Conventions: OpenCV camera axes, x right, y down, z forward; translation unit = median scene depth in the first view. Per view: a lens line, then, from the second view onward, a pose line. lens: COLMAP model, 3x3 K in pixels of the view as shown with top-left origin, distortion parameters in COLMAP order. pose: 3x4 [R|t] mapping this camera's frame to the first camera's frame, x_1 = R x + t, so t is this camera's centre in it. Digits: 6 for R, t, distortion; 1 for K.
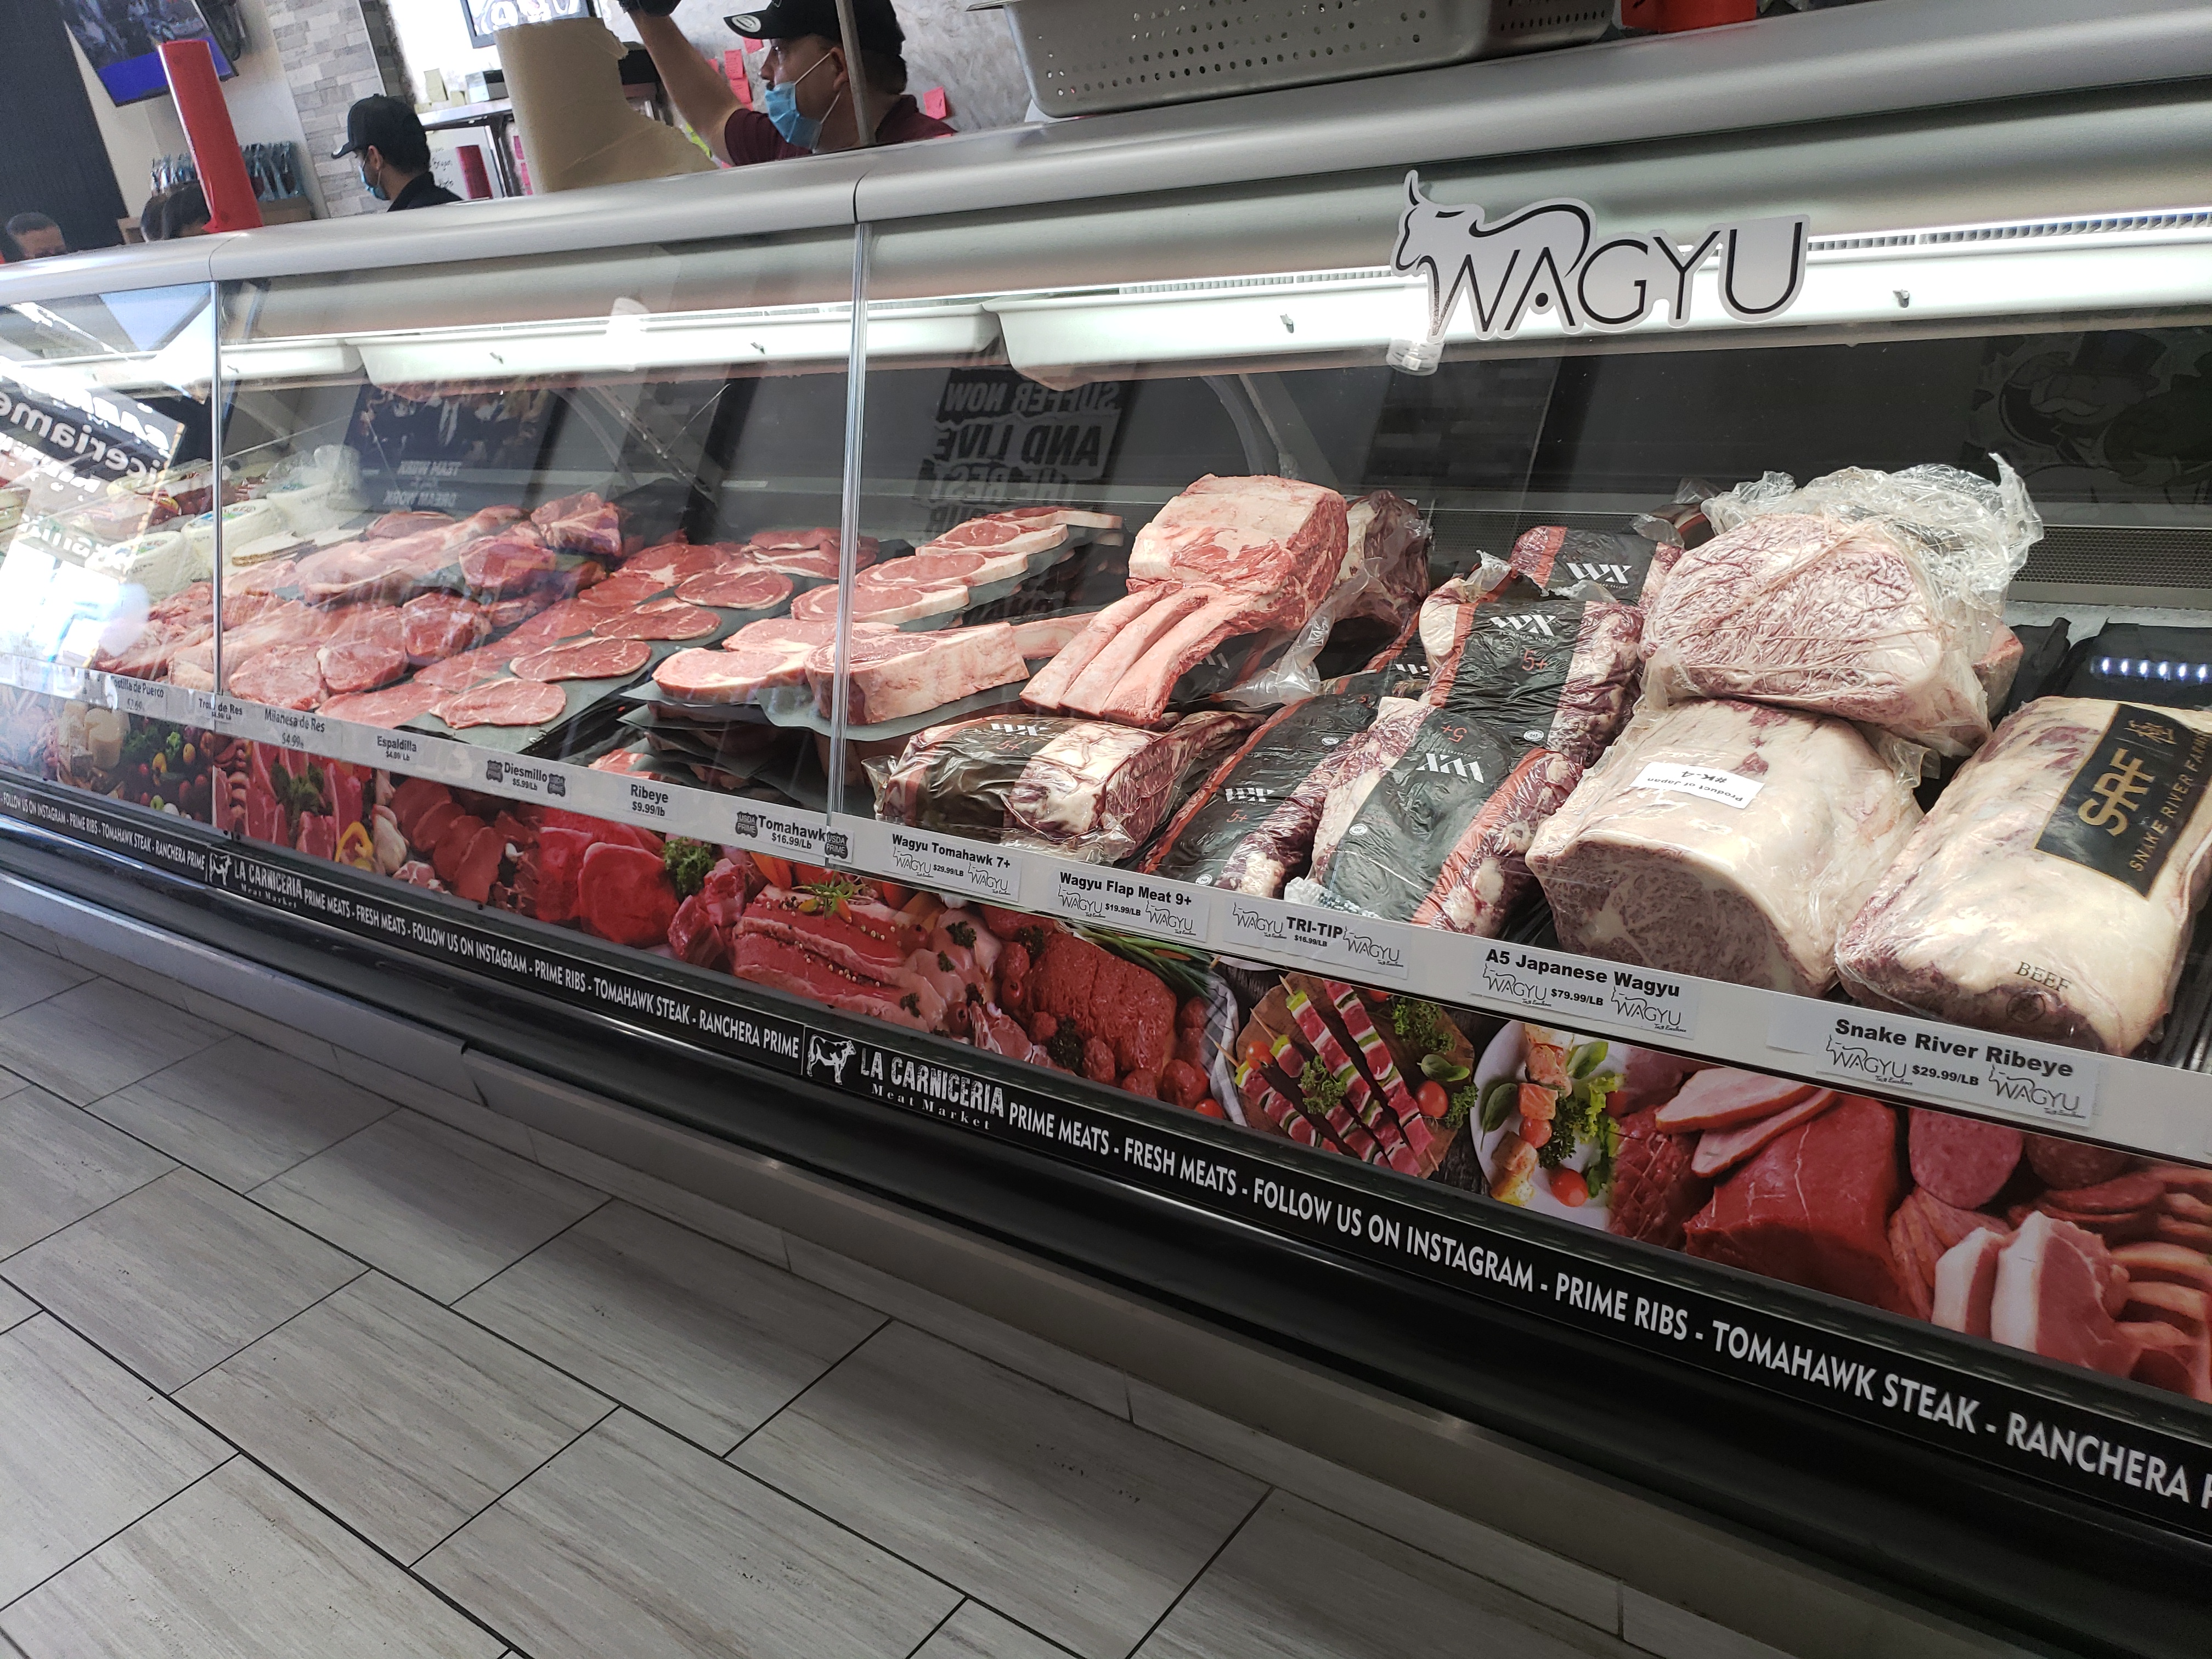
lens RADIAL K [[1777.7, 0, 1106.0], [0, 1777.7, 829.5], [0, 0, 1]] dist [0.156934, -0.280288]
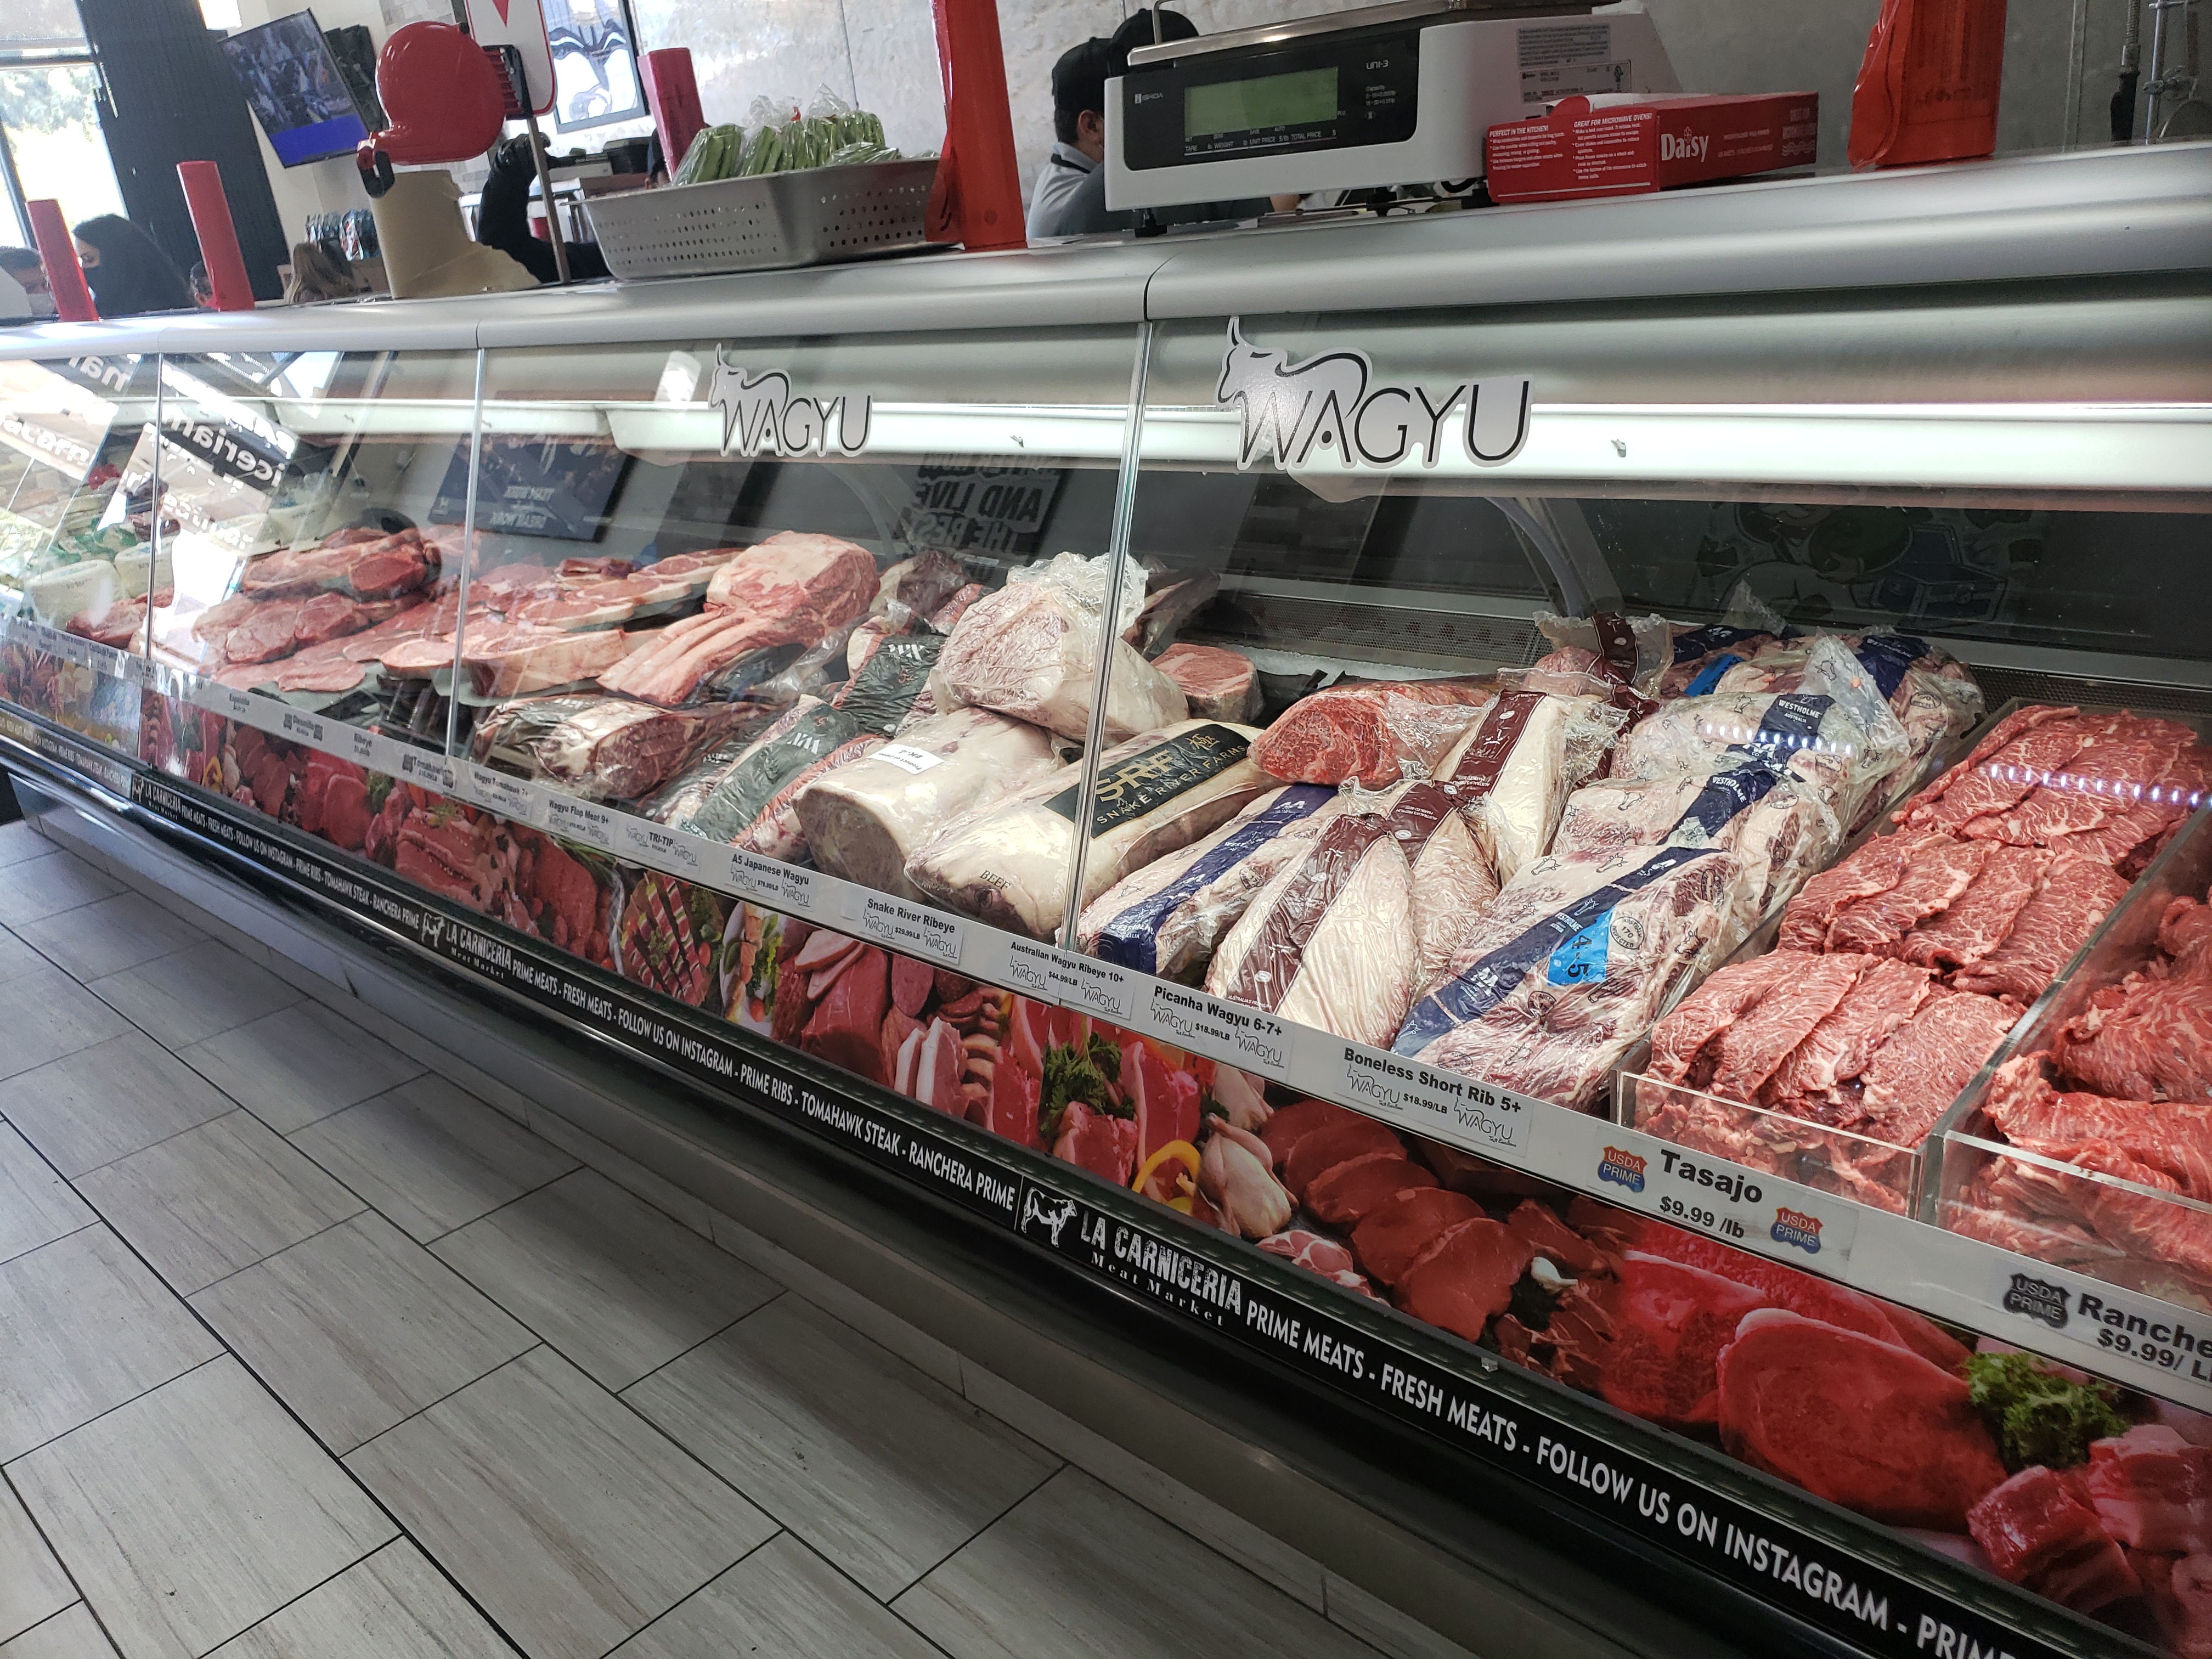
lens RADIAL K [[1726.7, 0, 1107.8], [0, 1726.7, 845.5], [0, 0, 1]] dist [0.112467, -0.198300]
pose [[0.994098, 0.068772, -0.083906, 0.523558], [-0.069914, 0.997495, -0.010747, 0.043149], [0.082956, 0.016550, 0.996416, -0.347241]]
